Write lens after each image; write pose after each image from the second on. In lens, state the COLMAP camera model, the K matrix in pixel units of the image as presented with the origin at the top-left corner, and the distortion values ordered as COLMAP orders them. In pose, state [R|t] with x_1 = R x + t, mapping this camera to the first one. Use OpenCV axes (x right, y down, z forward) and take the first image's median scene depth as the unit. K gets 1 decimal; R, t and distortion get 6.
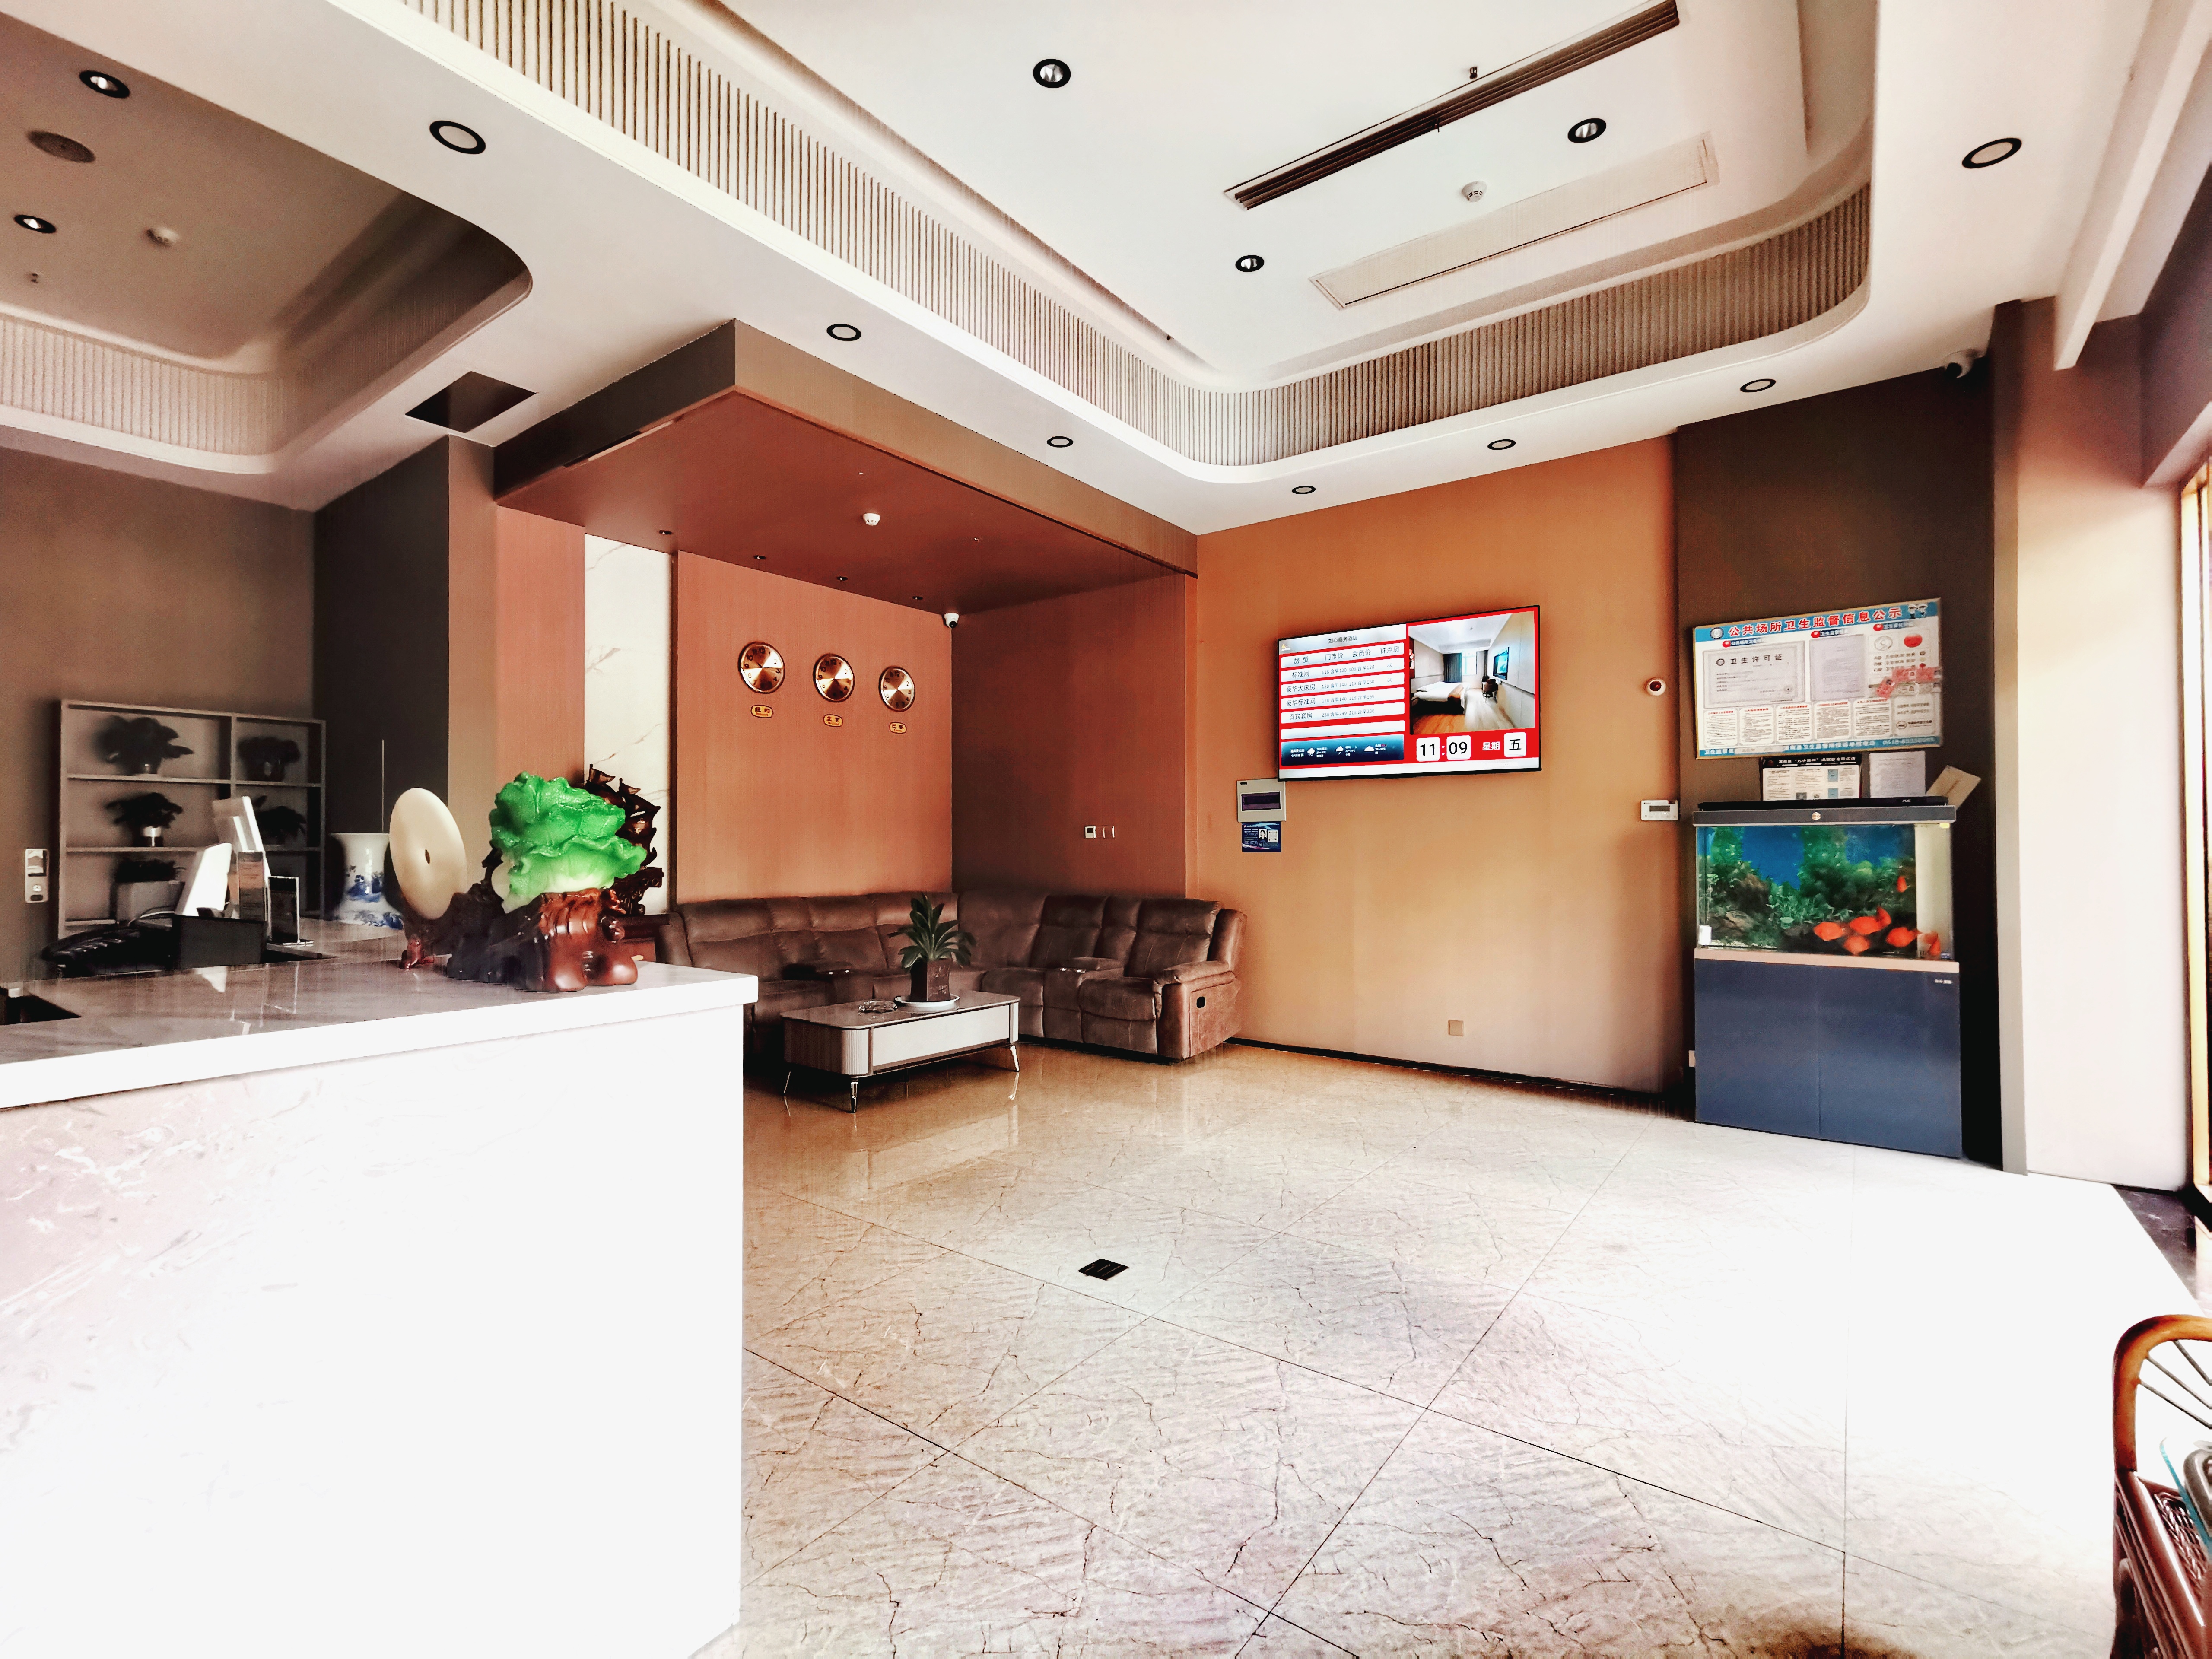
lens RADIAL K [[1018.2, 0, 1098.6], [0, 1018.2, 833.9], [0, 0, 1]] dist [-0.005347, 0.009609]
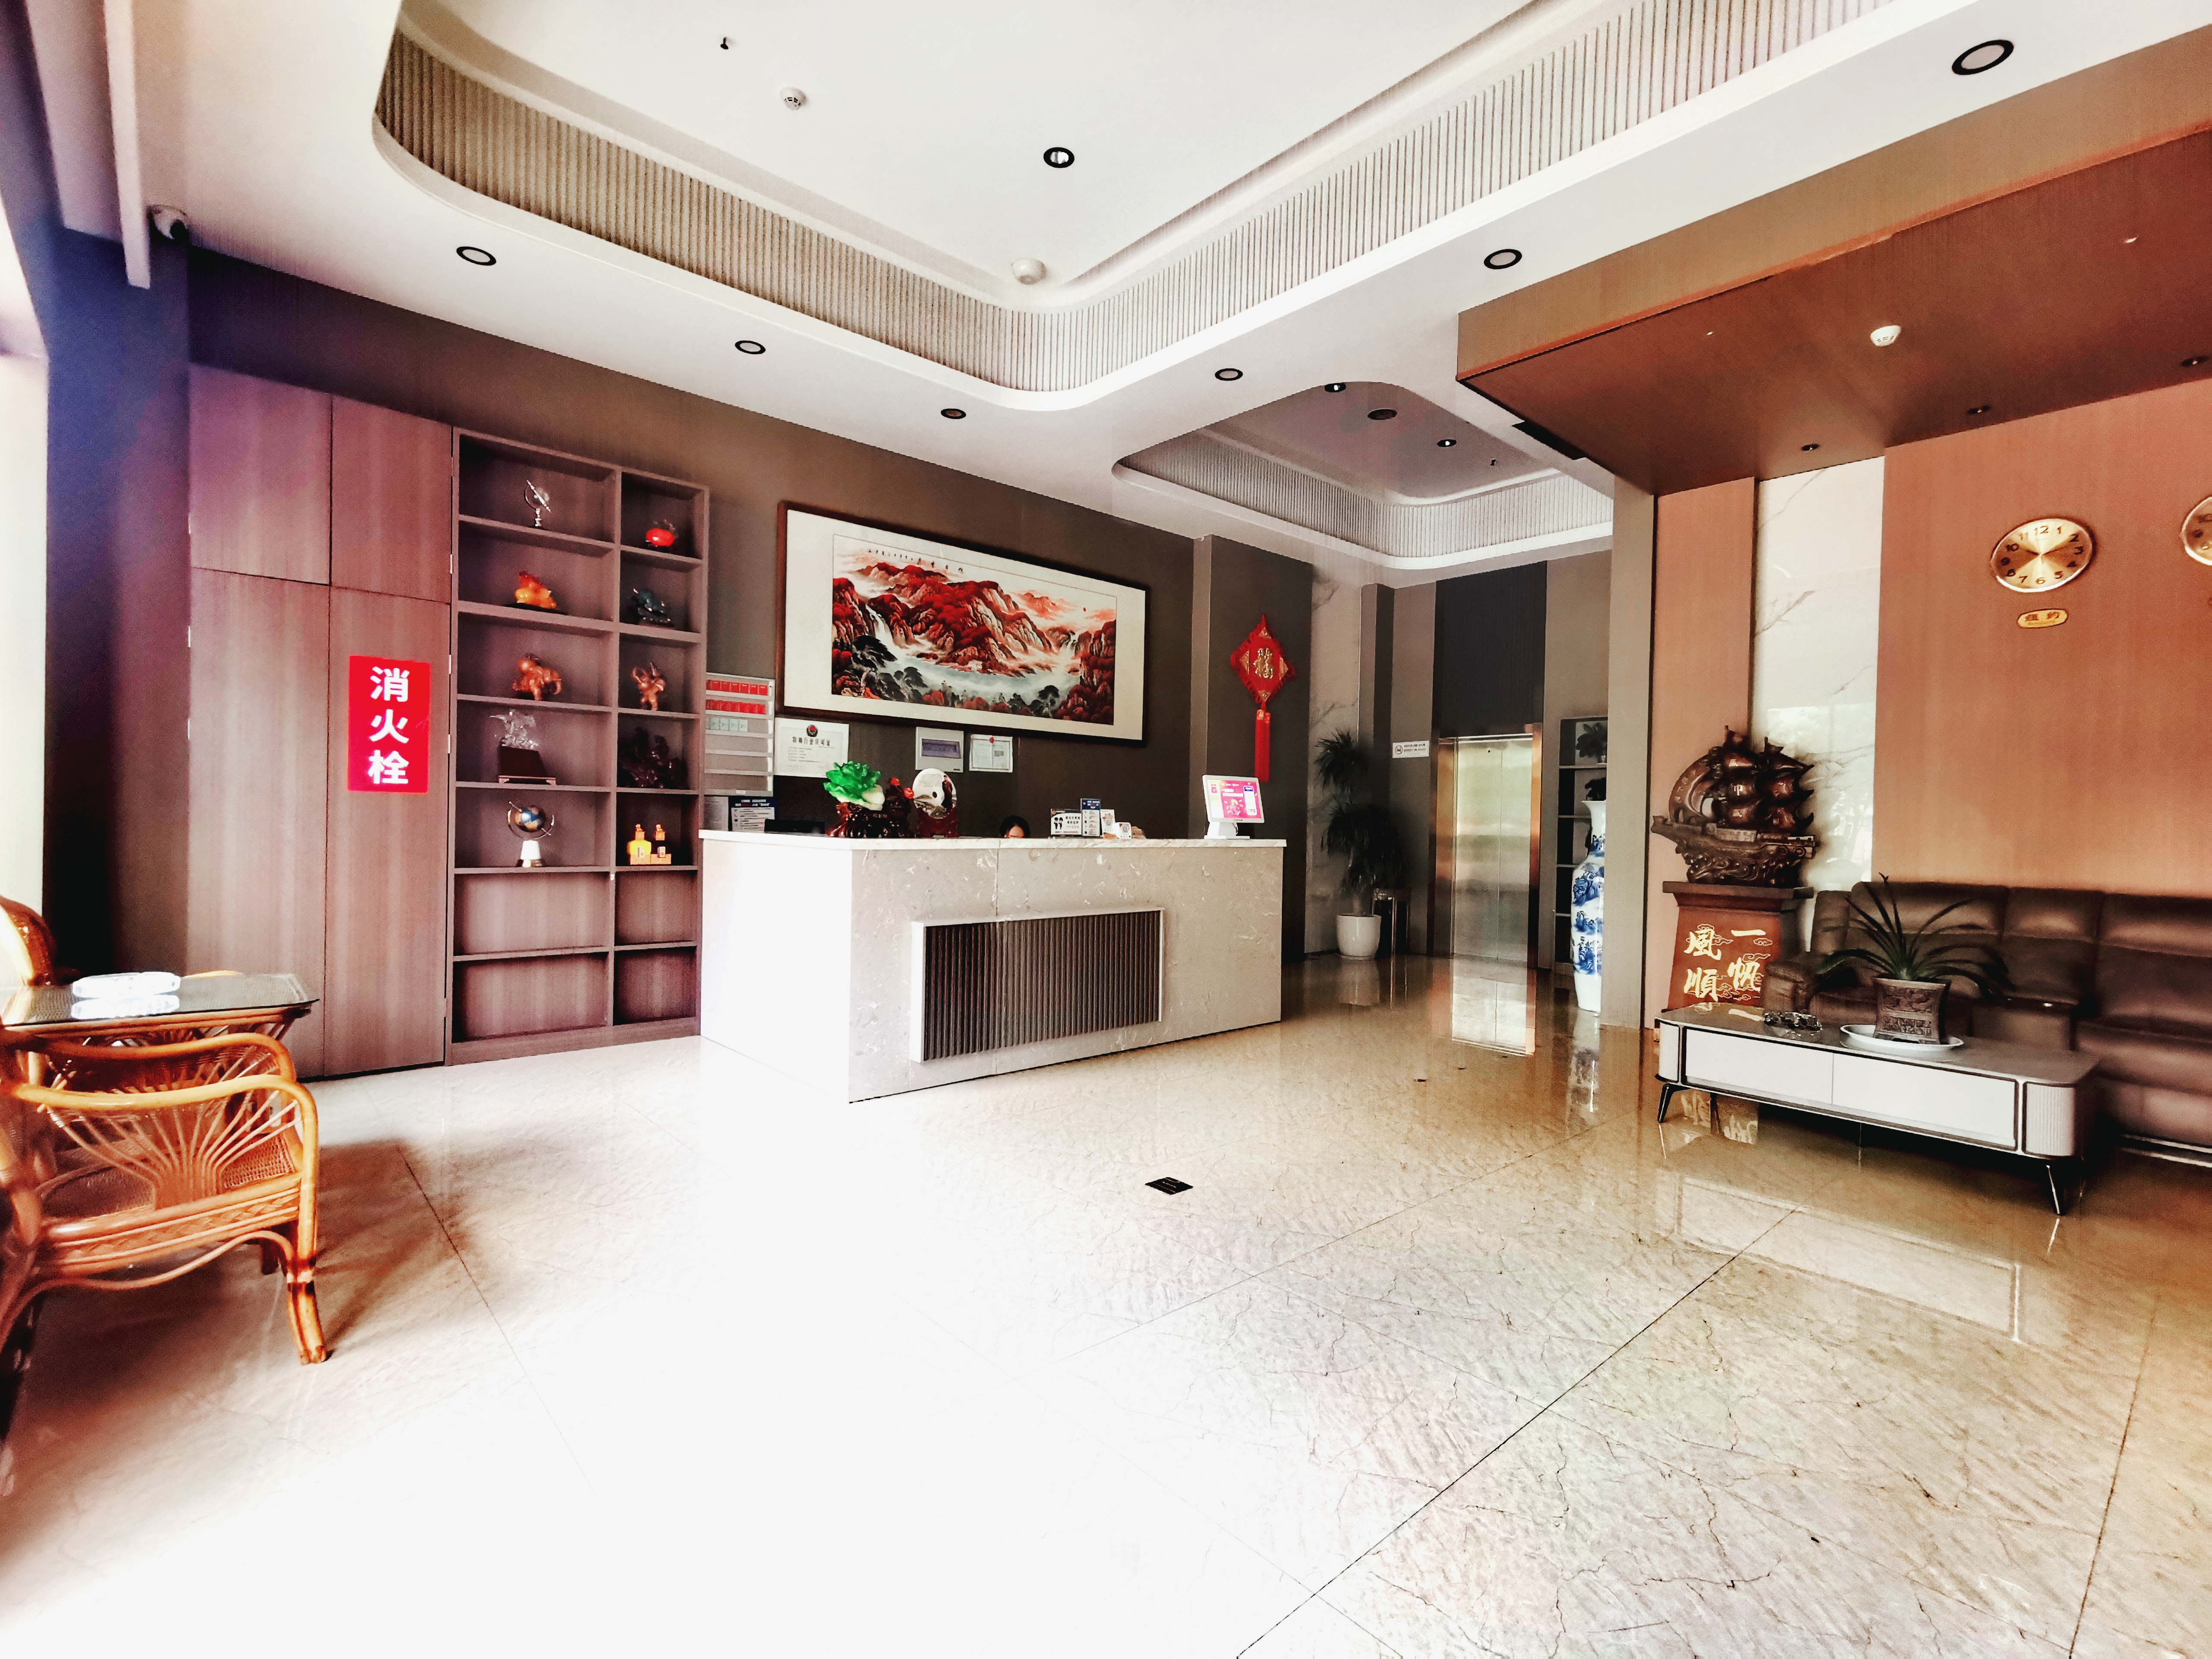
lens RADIAL K [[1018.2, 0, 1116.7], [0, 1018.2, 838.1], [0, 0, 1]] dist [-0.005347, 0.009609]
pose [[-0.190484, 0.013939, -0.981591, 0.637759], [-0.009118, 0.999831, 0.015967, 0.031549], [0.981648, 0.011992, -0.190325, 0.697095]]
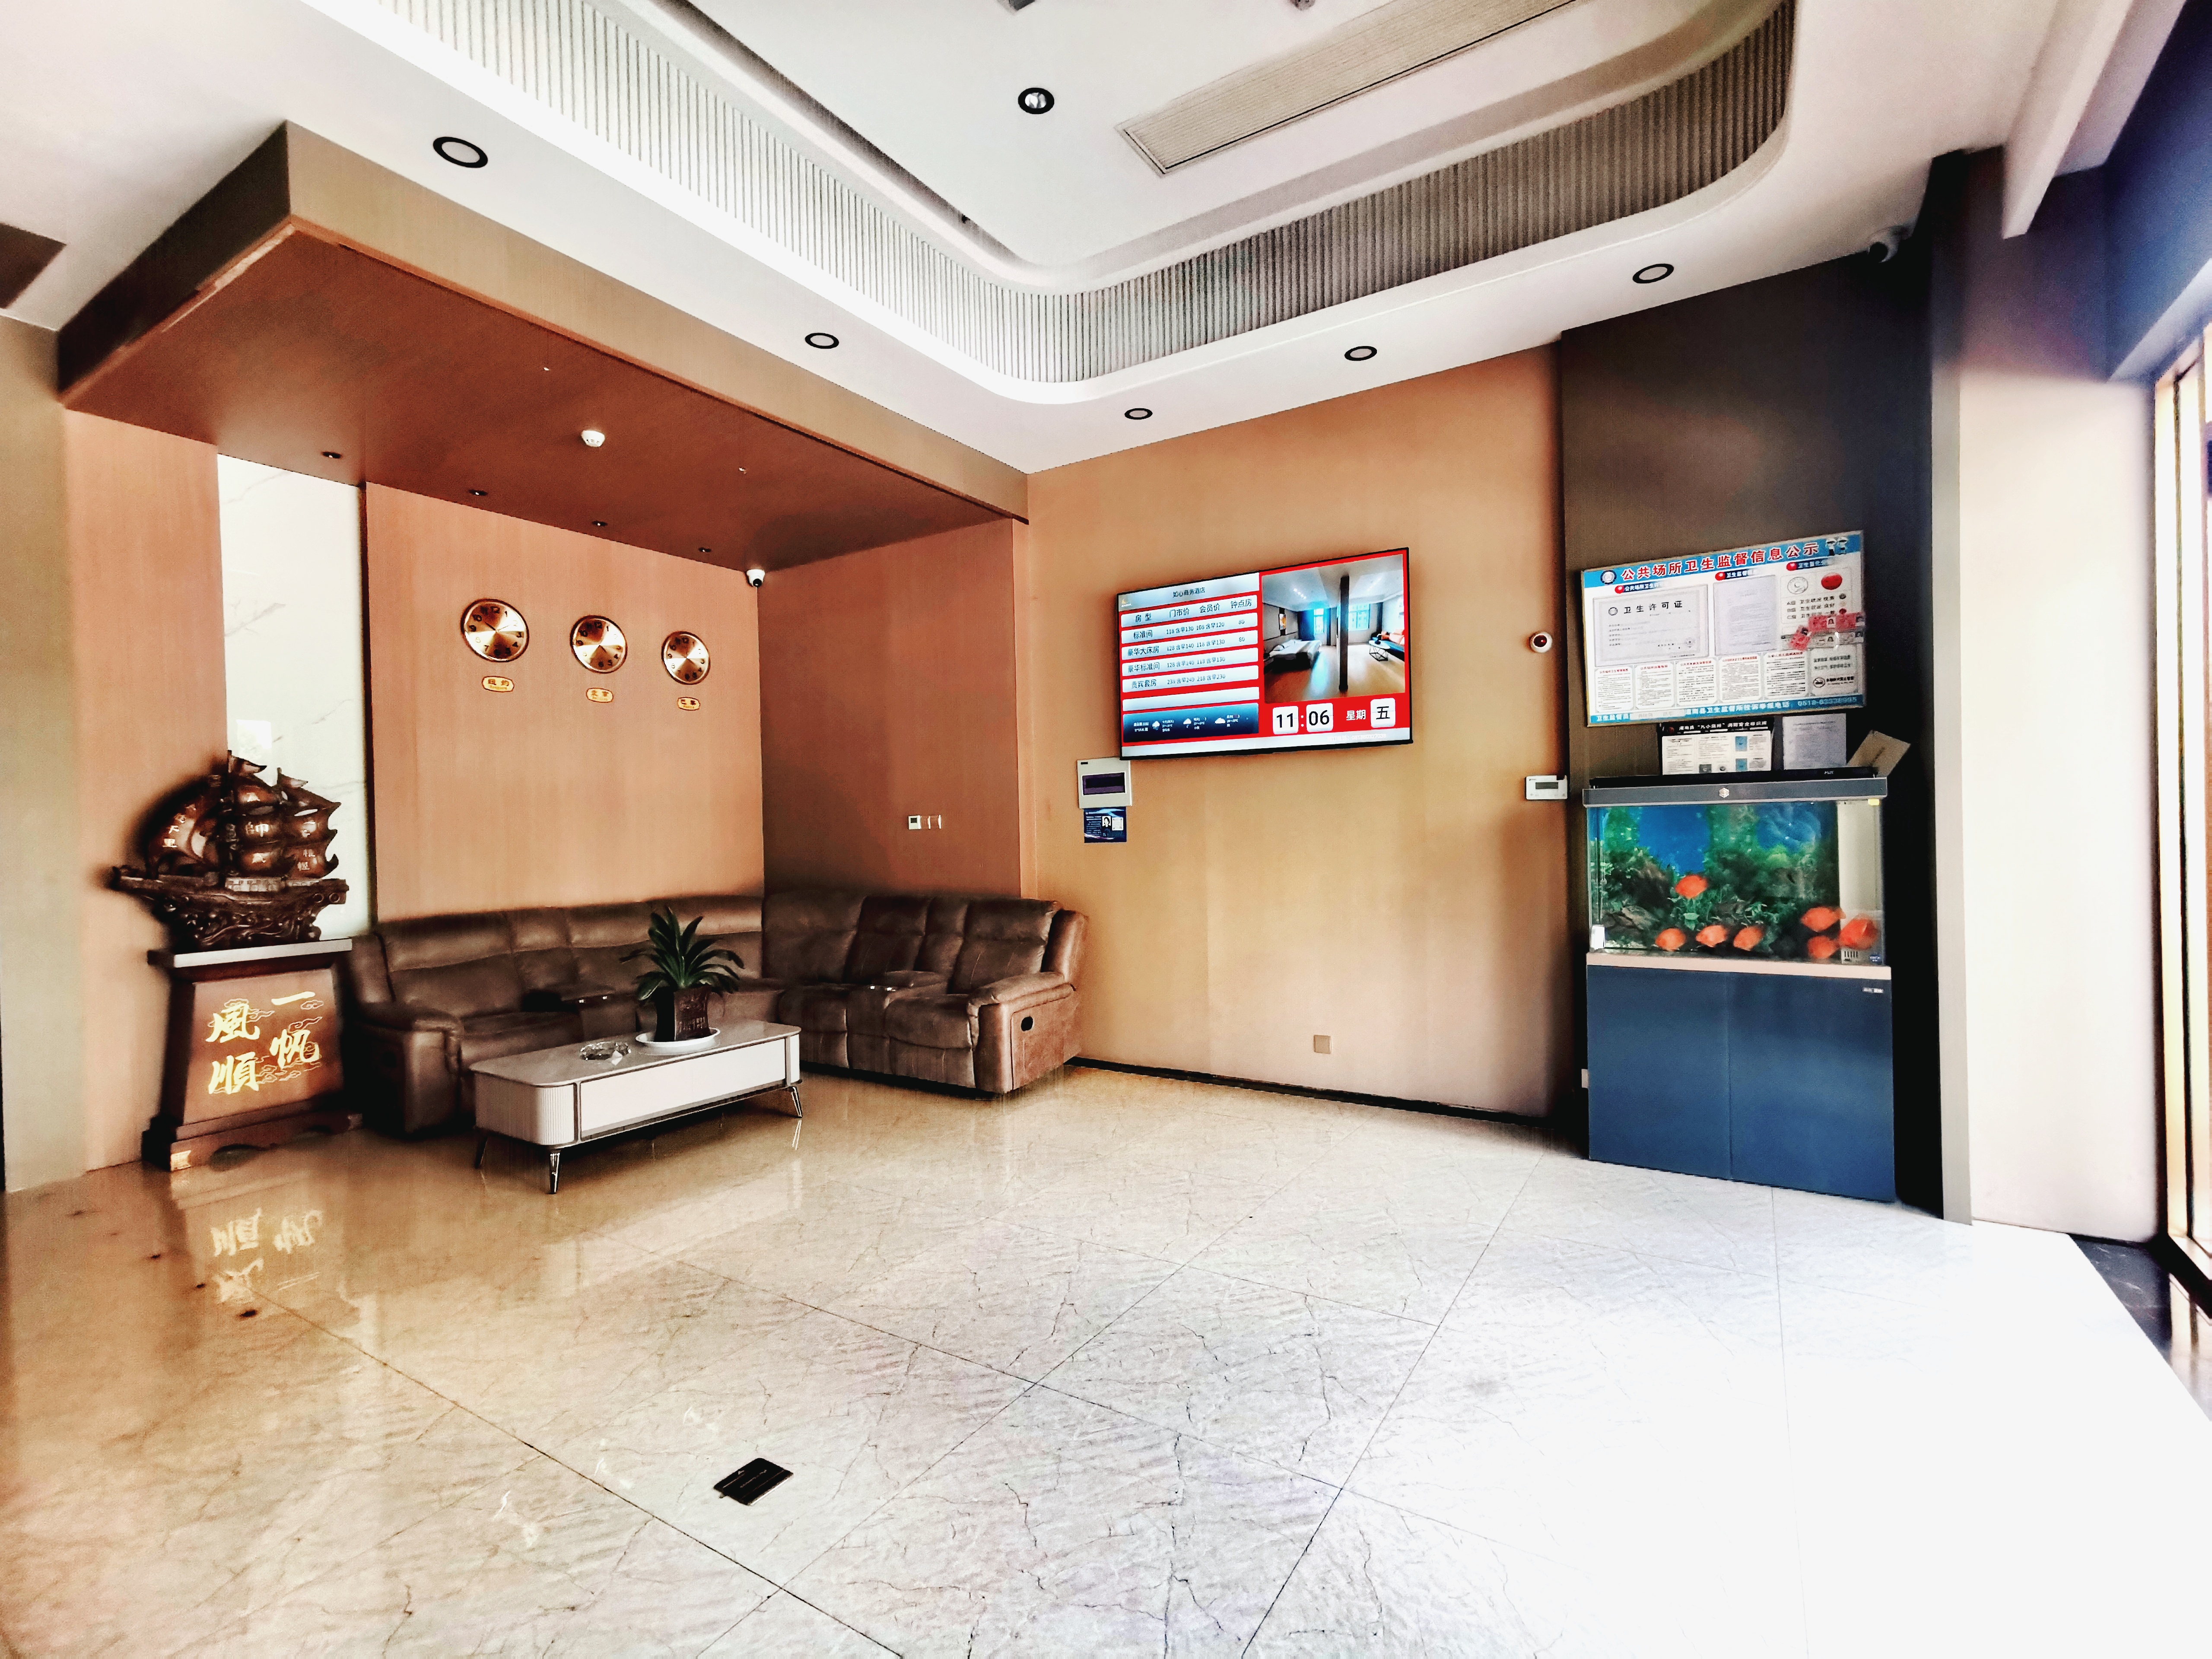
lens RADIAL K [[1018.2, 0, 1099.7], [0, 1018.2, 834.3], [0, 0, 1]] dist [-0.005347, 0.009609]
pose [[0.996650, -0.019927, 0.079324, 0.116064], [0.018451, 0.999643, 0.019305, -0.007910], [-0.079680, -0.017777, 0.996662, 0.189152]]
